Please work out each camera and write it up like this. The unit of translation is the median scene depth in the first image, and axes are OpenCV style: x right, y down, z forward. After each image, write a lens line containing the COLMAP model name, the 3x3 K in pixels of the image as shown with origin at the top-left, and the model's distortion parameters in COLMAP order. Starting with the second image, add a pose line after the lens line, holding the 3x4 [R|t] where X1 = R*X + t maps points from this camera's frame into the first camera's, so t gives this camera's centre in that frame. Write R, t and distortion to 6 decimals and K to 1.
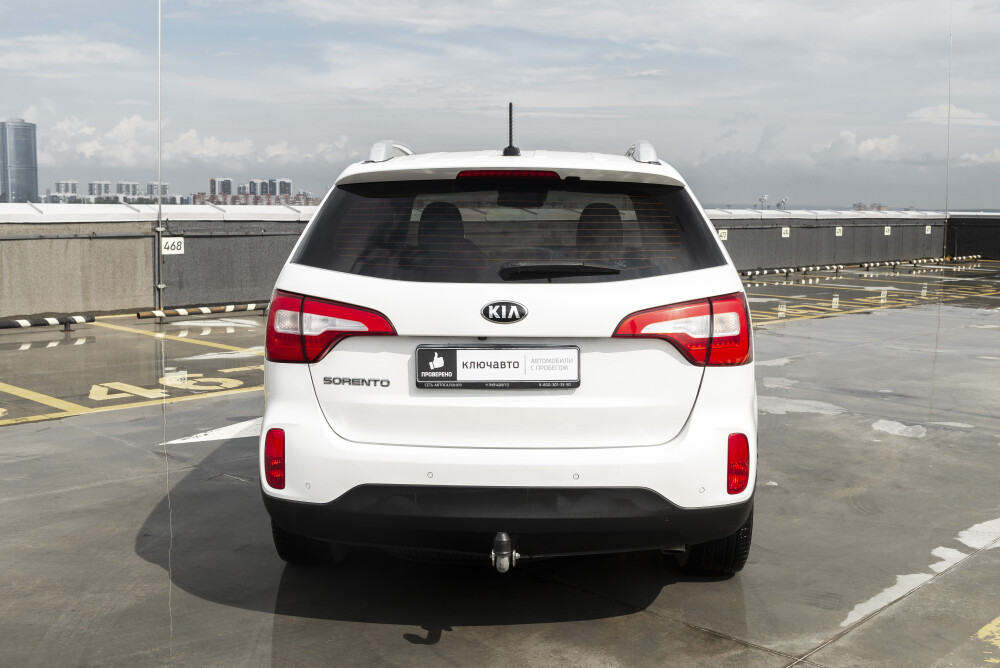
lens RADIAL K [[1123.1, 0, 495.5], [0, 1123.1, 334.5], [0, 0, 1]] dist [-0.011590, 0.000000]
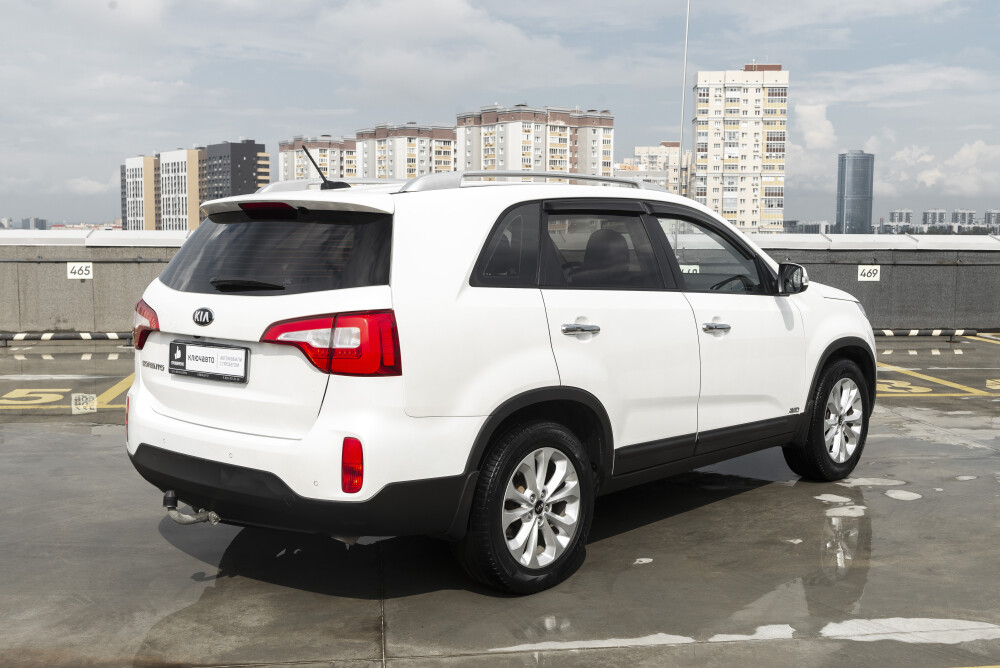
lens RADIAL K [[1154.1, 0, 504.8], [0, 1154.1, 330.7], [0, 0, 1]] dist [-0.008520, 0.000000]
pose [[0.764467, 0.050792, -0.642659, 0.975666], [-0.071147, 0.997449, -0.005799, -0.018610], [0.640725, 0.050157, 0.766130, 0.211751]]
